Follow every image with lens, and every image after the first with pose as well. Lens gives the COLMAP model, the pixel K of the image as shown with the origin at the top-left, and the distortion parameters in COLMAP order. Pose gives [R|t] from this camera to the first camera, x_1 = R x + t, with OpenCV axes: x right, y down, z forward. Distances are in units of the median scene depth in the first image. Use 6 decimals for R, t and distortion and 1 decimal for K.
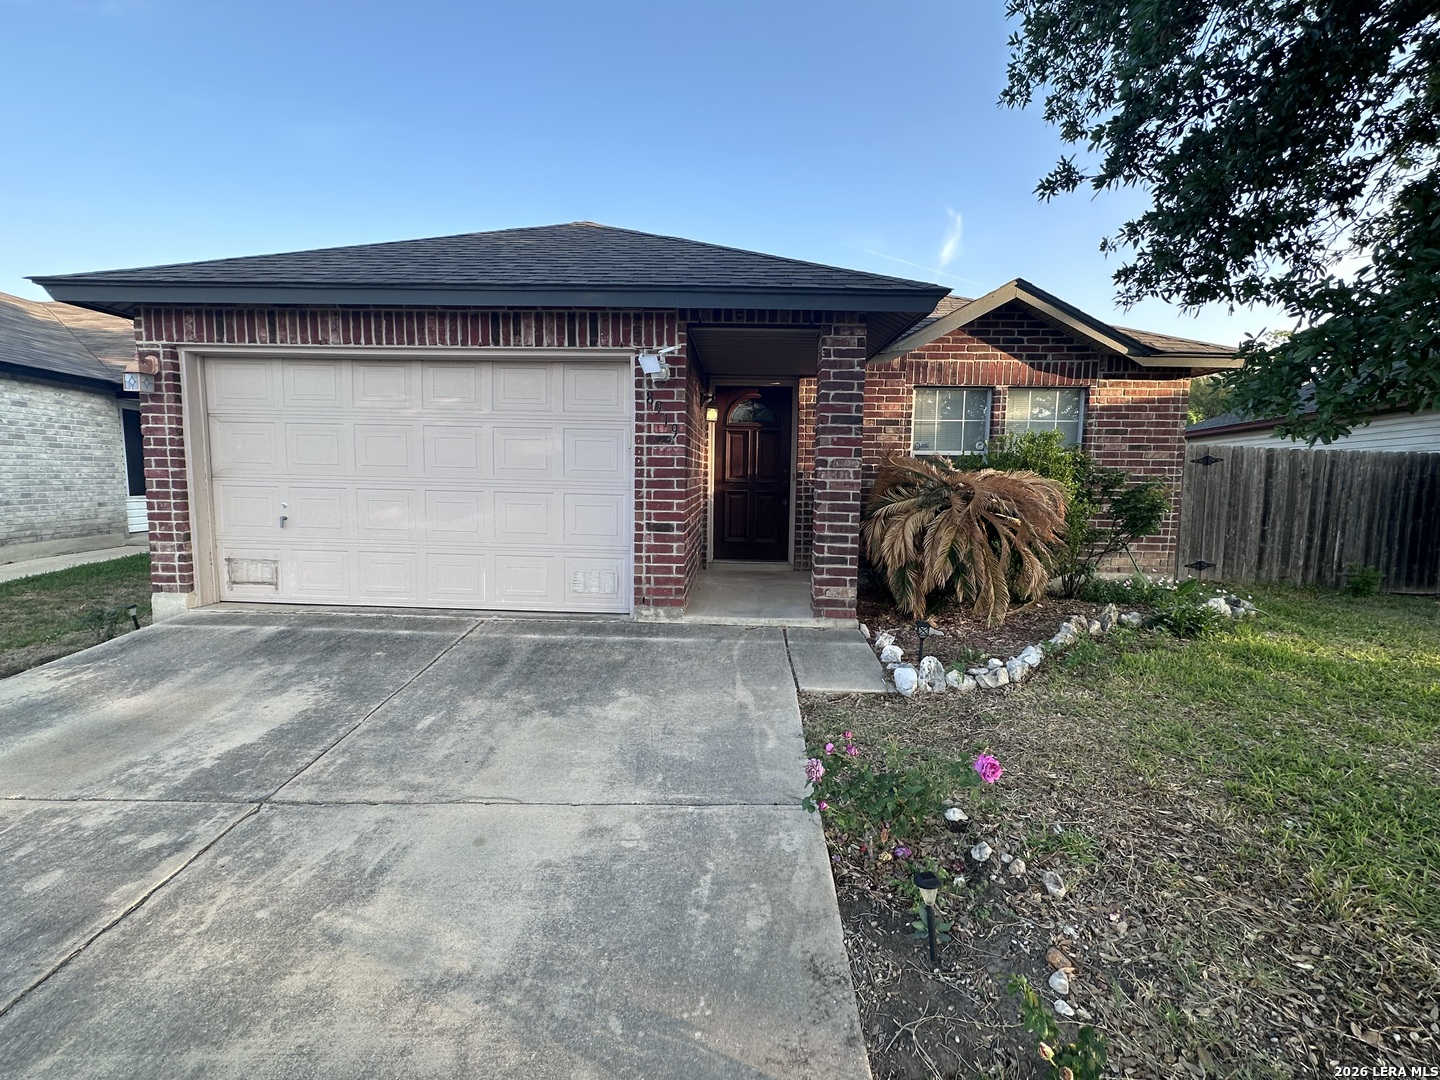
lens RADIAL K [[628.8, 0, 719.3], [0, 628.8, 540.6], [0, 0, 1]] dist [-0.000370, -0.000007]
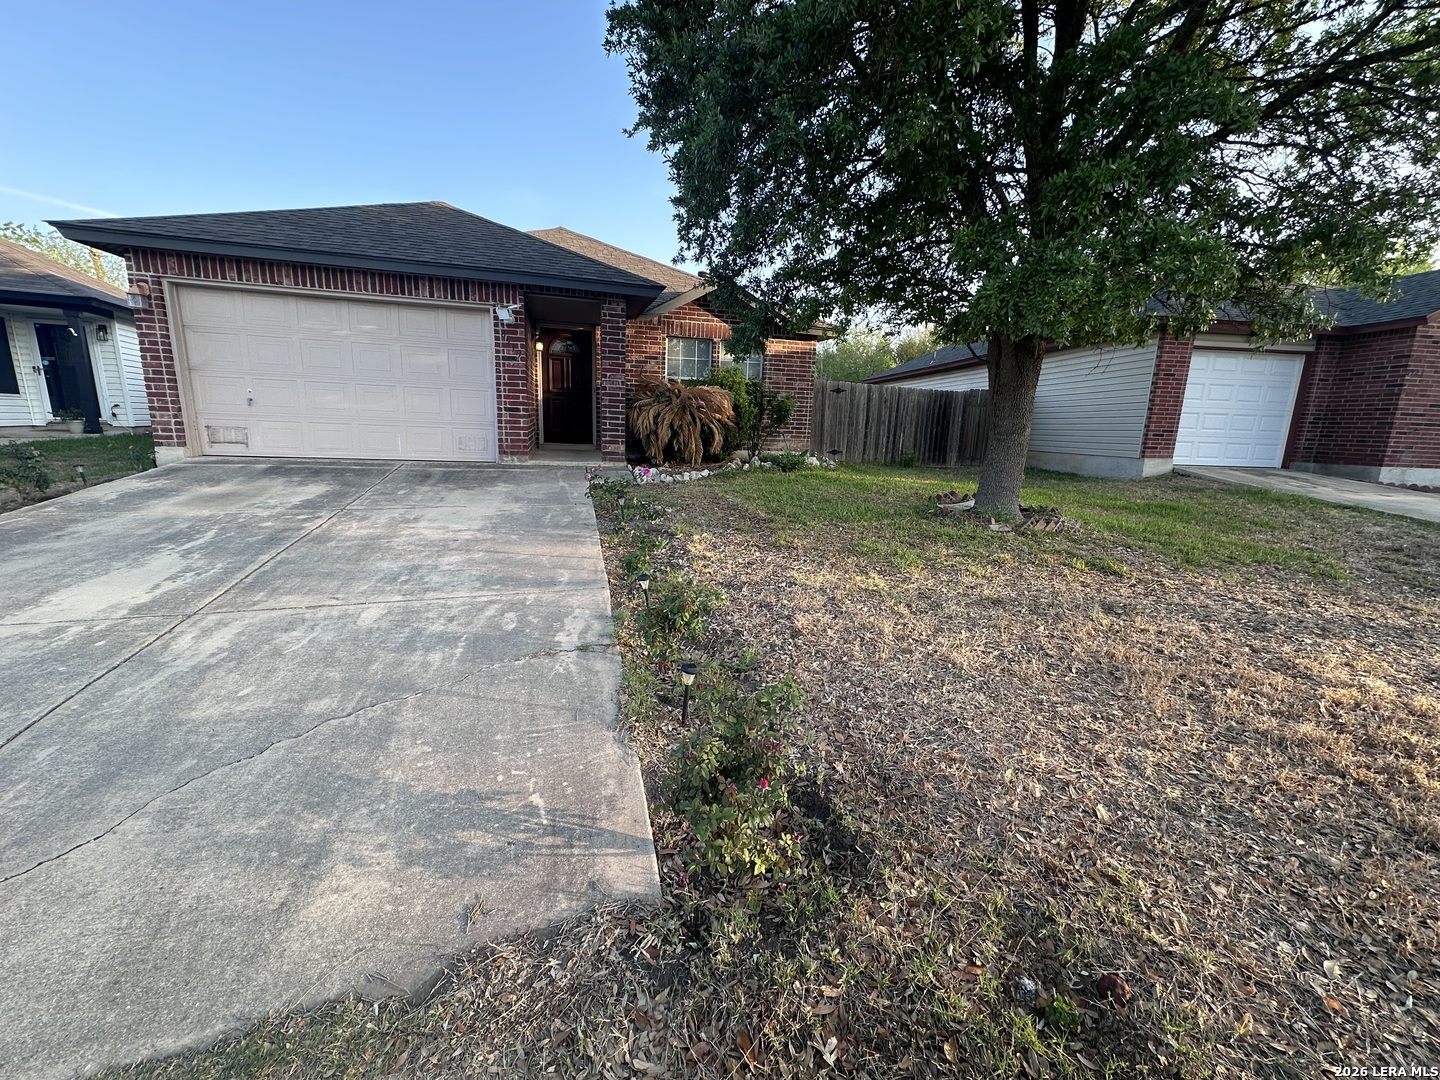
lens RADIAL K [[574.0, 0, 720.0], [0, 574.0, 541.2], [0, 0, 1]] dist [-0.001870, 0.000492]
pose [[0.957181, -0.038903, 0.286863, -0.012782], [0.005467, 0.993182, 0.116448, 0.160028], [-0.289438, -0.109893, 0.950868, -0.737479]]
